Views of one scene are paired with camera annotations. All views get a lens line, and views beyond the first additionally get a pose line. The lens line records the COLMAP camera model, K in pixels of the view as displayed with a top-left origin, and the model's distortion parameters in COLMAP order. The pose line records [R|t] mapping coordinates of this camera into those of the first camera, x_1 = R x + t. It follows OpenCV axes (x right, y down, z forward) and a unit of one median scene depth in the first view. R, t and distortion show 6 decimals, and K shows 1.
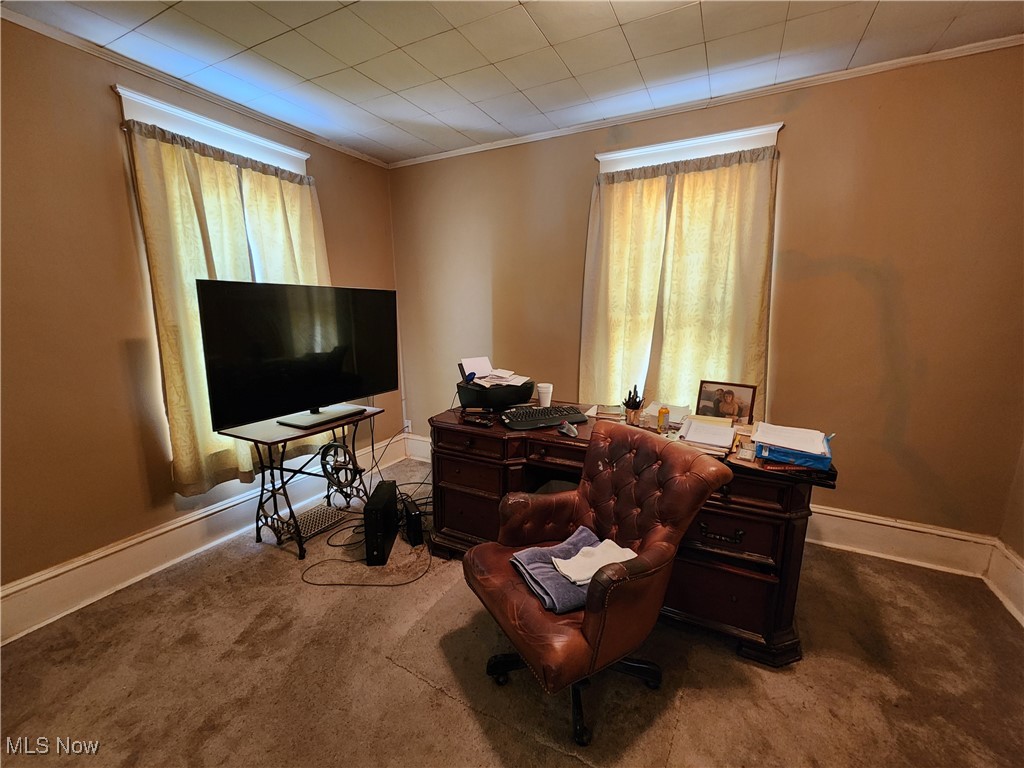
lens RADIAL K [[421.8, 0, 509.4], [0, 421.8, 383.1], [0, 0, 1]] dist [-0.001870, 0.001637]
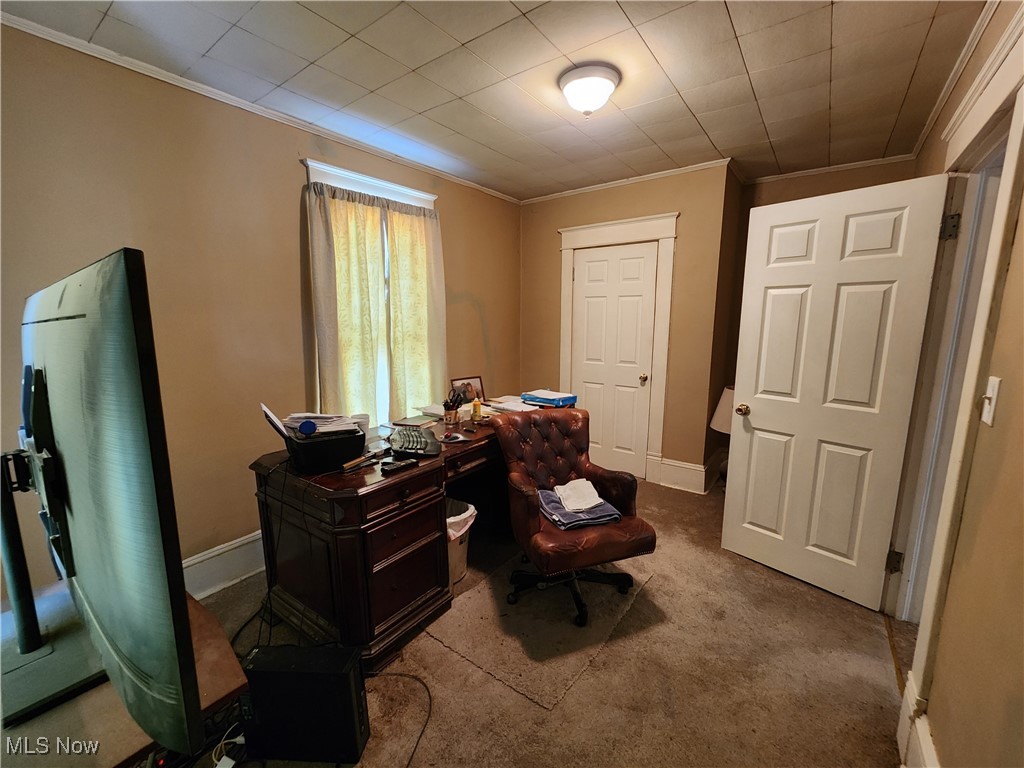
lens RADIAL K [[421.8, 0, 508.7], [0, 421.8, 385.7], [0, 0, 1]] dist [-0.001870, 0.001637]
pose [[0.159435, -0.159570, 0.974227, -0.783408], [0.193070, 0.972834, 0.127746, -0.120008], [-0.968145, 0.167727, 0.185912, 0.580535]]
